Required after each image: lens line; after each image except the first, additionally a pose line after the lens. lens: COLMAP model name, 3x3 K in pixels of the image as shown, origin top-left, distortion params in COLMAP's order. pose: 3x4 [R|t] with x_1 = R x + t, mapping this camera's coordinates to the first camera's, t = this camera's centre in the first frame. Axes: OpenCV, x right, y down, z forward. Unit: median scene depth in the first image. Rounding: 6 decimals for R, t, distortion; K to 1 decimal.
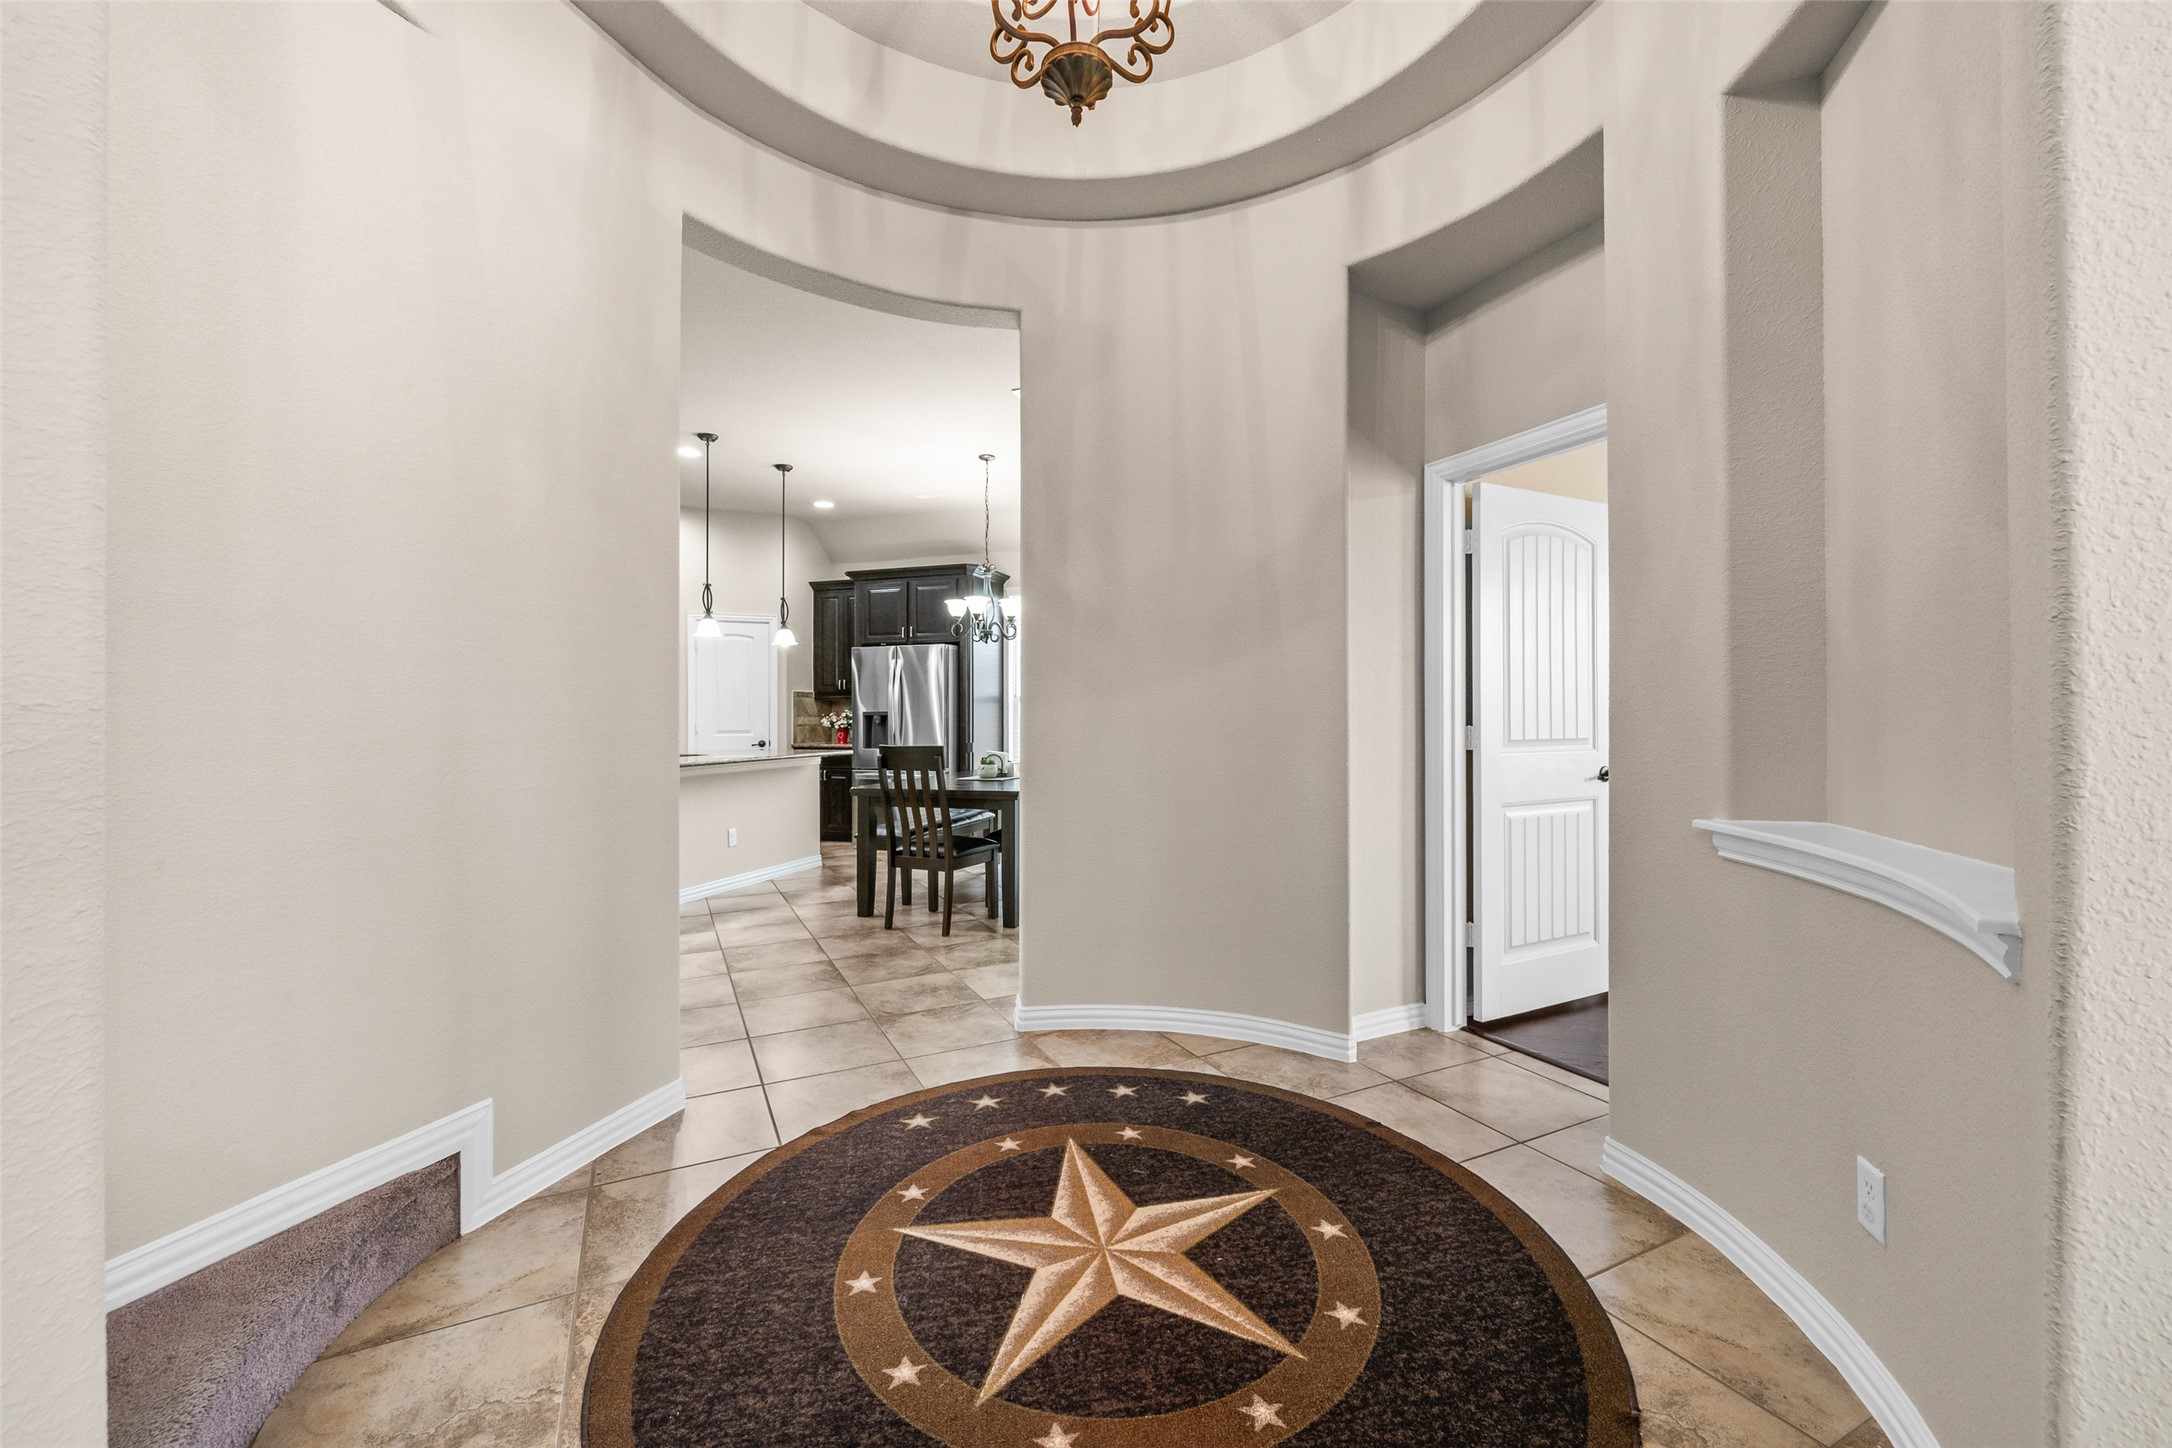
lens RADIAL K [[885.2, 0, 1088.4], [0, 885.2, 701.0], [0, 0, 1]] dist [-0.000164, -0.000110]
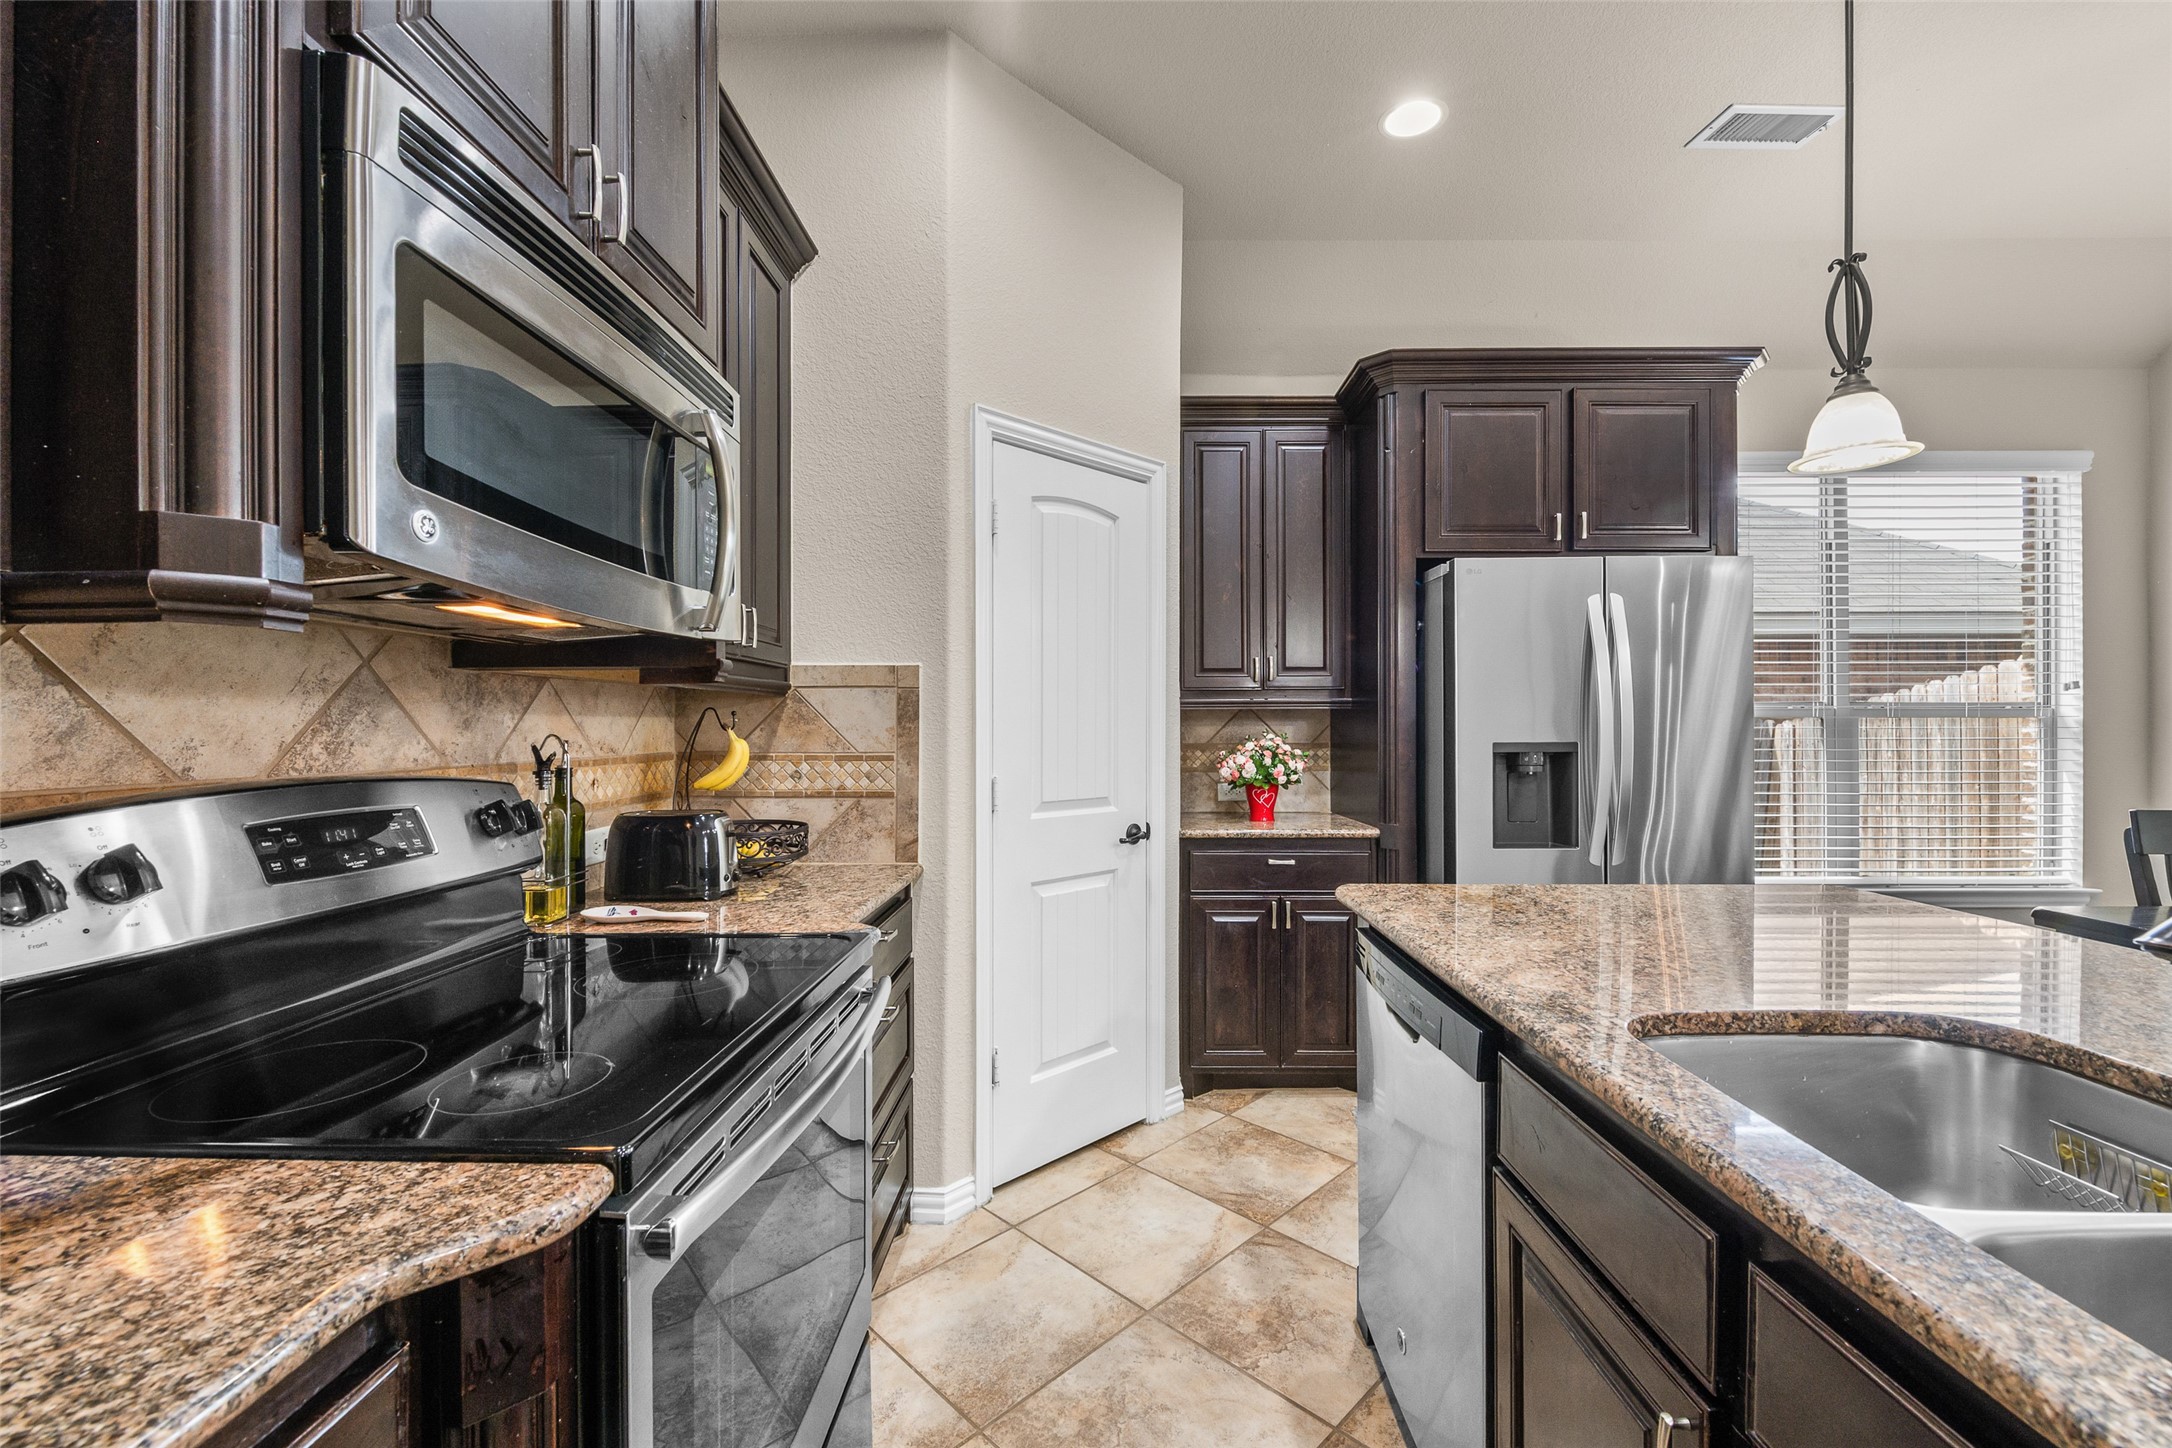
lens RADIAL K [[870.9, 0, 1094.6], [0, 870.9, 726.6], [0, 0, 1]] dist [0.000878, -0.000083]
pose [[0.948935, 0.003992, 0.315447, -0.514243], [-0.007774, 0.999912, 0.010733, 0.003848], [-0.315377, -0.012637, 0.948882, 0.721458]]
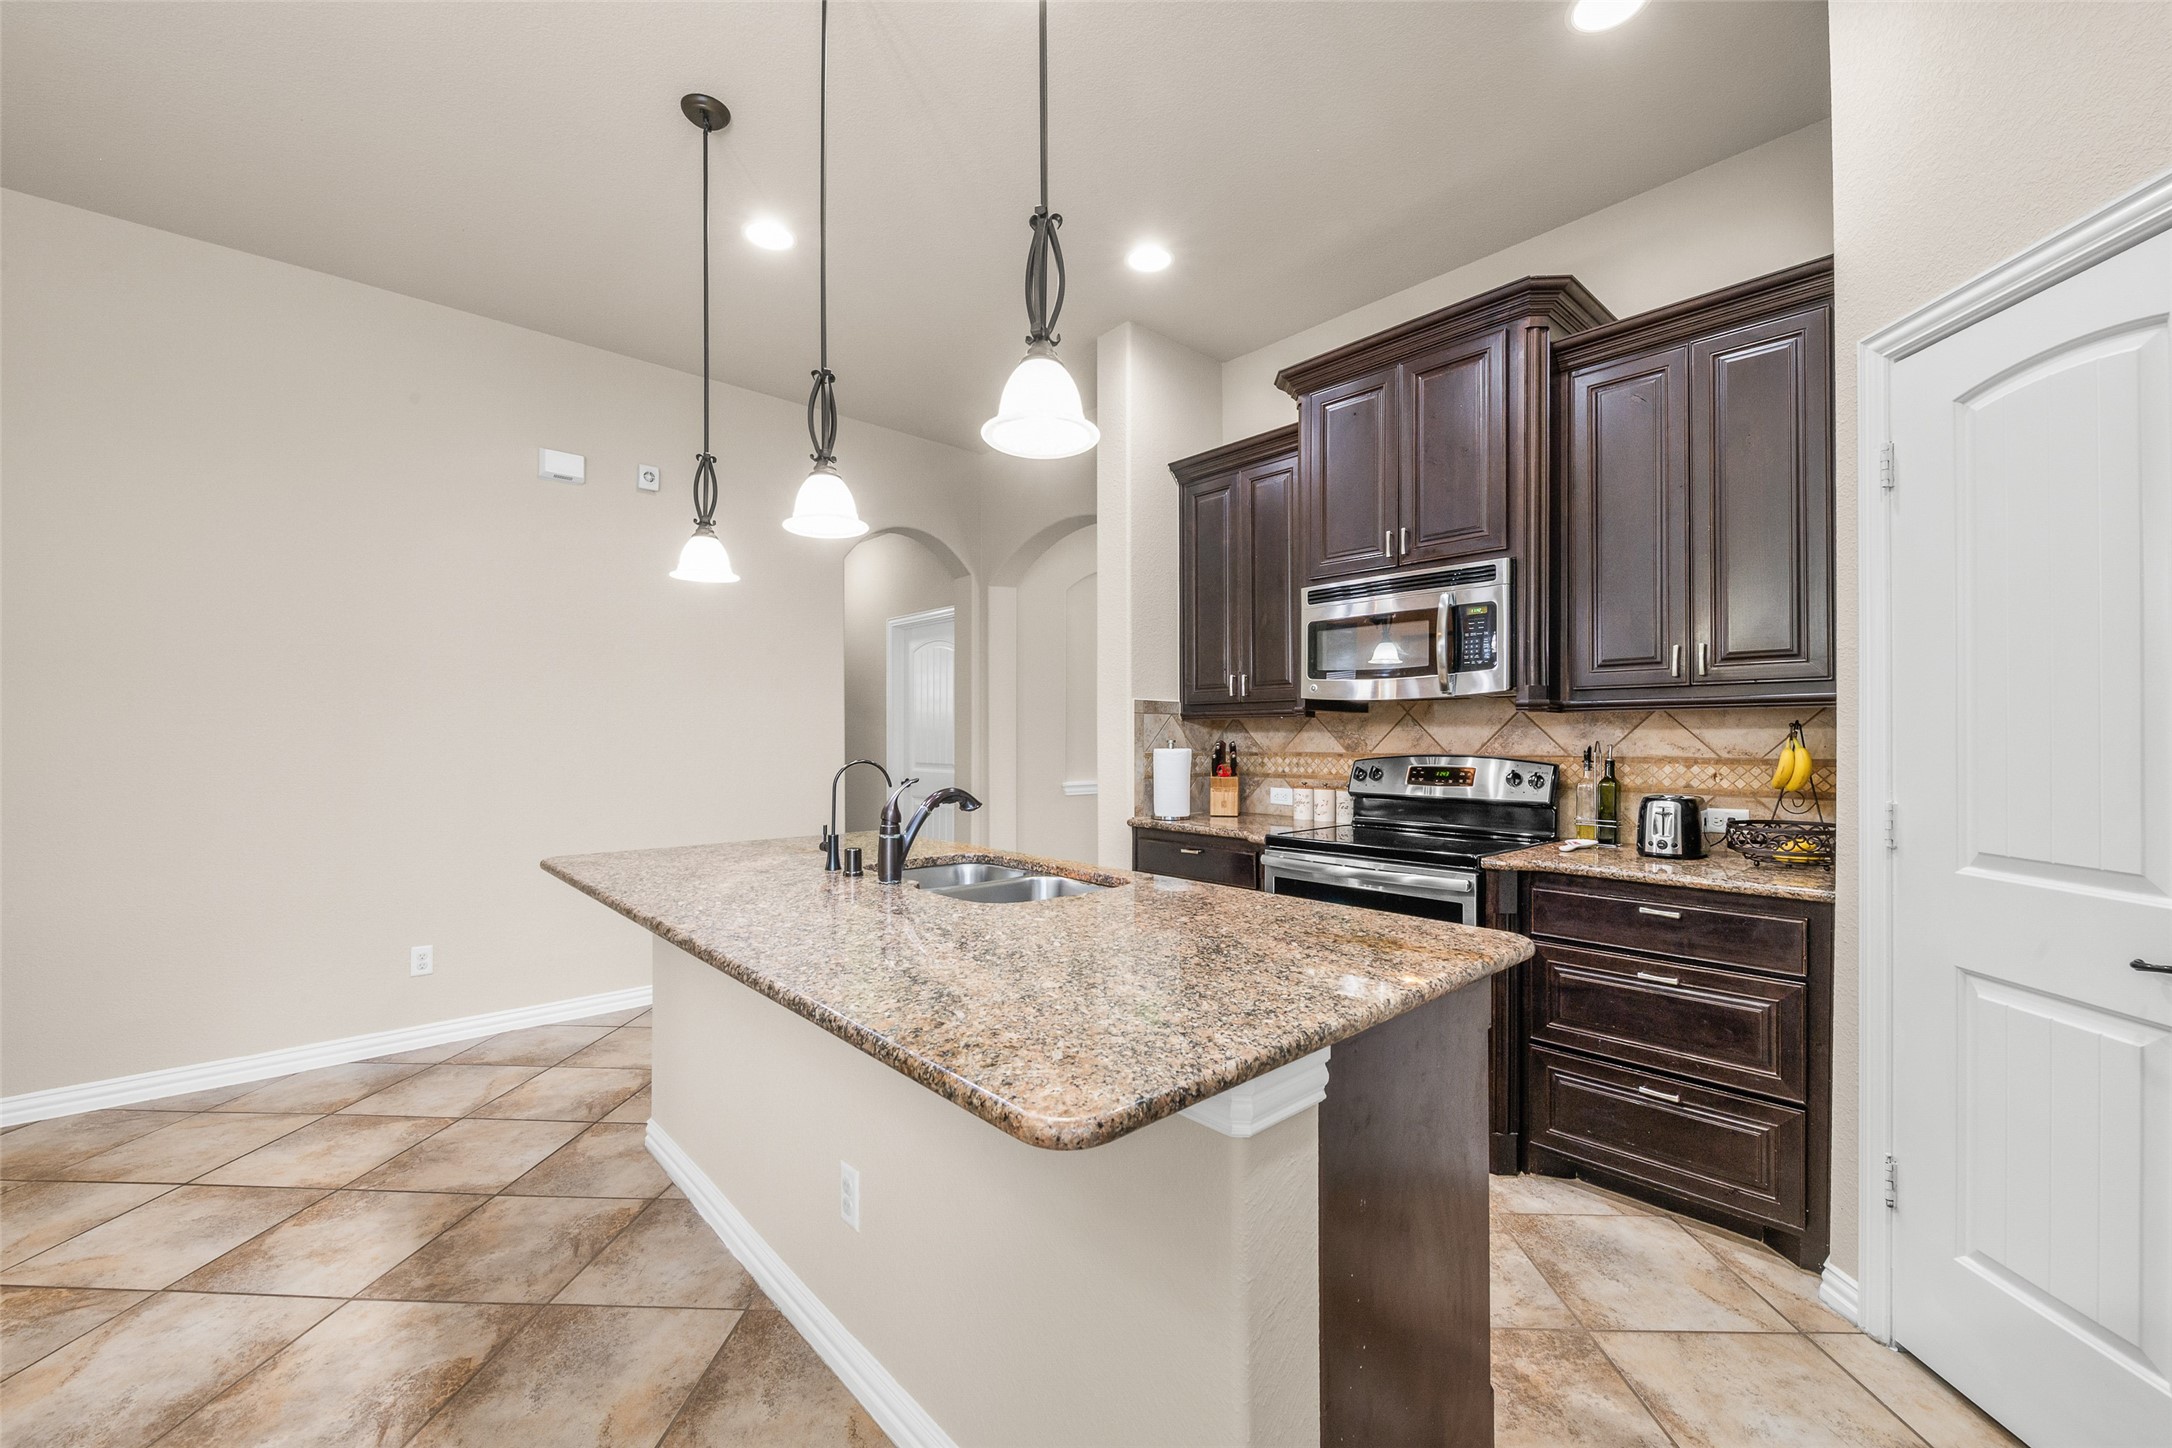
lens RADIAL K [[876.7, 0, 1089.7], [0, 876.7, 731.3], [0, 0, 1]] dist [-0.000166, -0.000233]
pose [[-0.476535, -0.000011, -0.879156, -0.144035], [0.016345, 0.999827, -0.008872, 0.004560], [0.879004, -0.018597, -0.476452, 0.943928]]
